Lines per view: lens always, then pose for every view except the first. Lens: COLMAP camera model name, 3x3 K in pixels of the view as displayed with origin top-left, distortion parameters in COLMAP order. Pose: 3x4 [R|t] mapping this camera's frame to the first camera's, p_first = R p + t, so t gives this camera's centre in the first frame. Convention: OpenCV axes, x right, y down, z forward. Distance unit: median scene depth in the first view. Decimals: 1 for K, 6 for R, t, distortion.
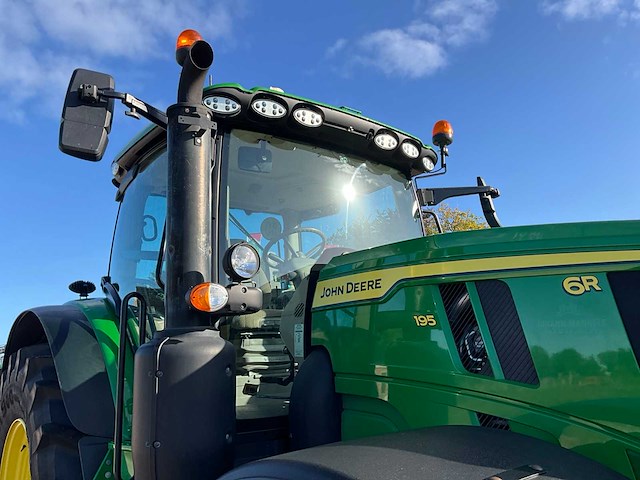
lens RADIAL K [[525.2, 0, 320.0], [0, 525.2, 240.0], [0, 0, 1]] dist [0.132879, -0.260903]
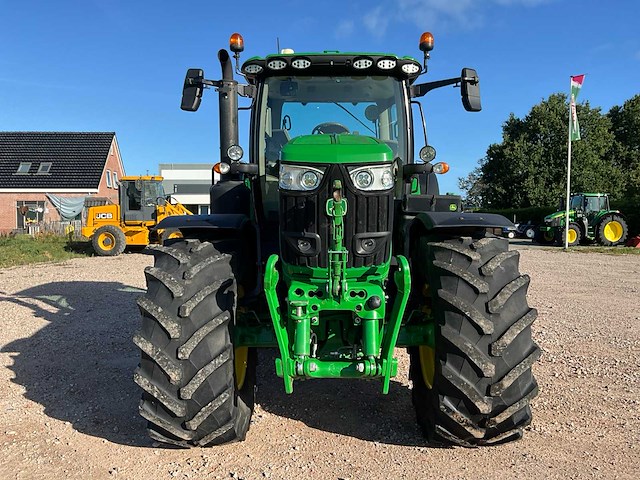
lens RADIAL K [[525.2, 0, 320.0], [0, 525.2, 240.0], [0, 0, 1]] dist [0.132879, -0.260903]
pose [[0.781540, 0.077767, -0.618989, 1.218484], [0.098960, 0.964184, 0.246083, -0.094141], [0.615956, -0.253579, 0.745853, -0.471629]]
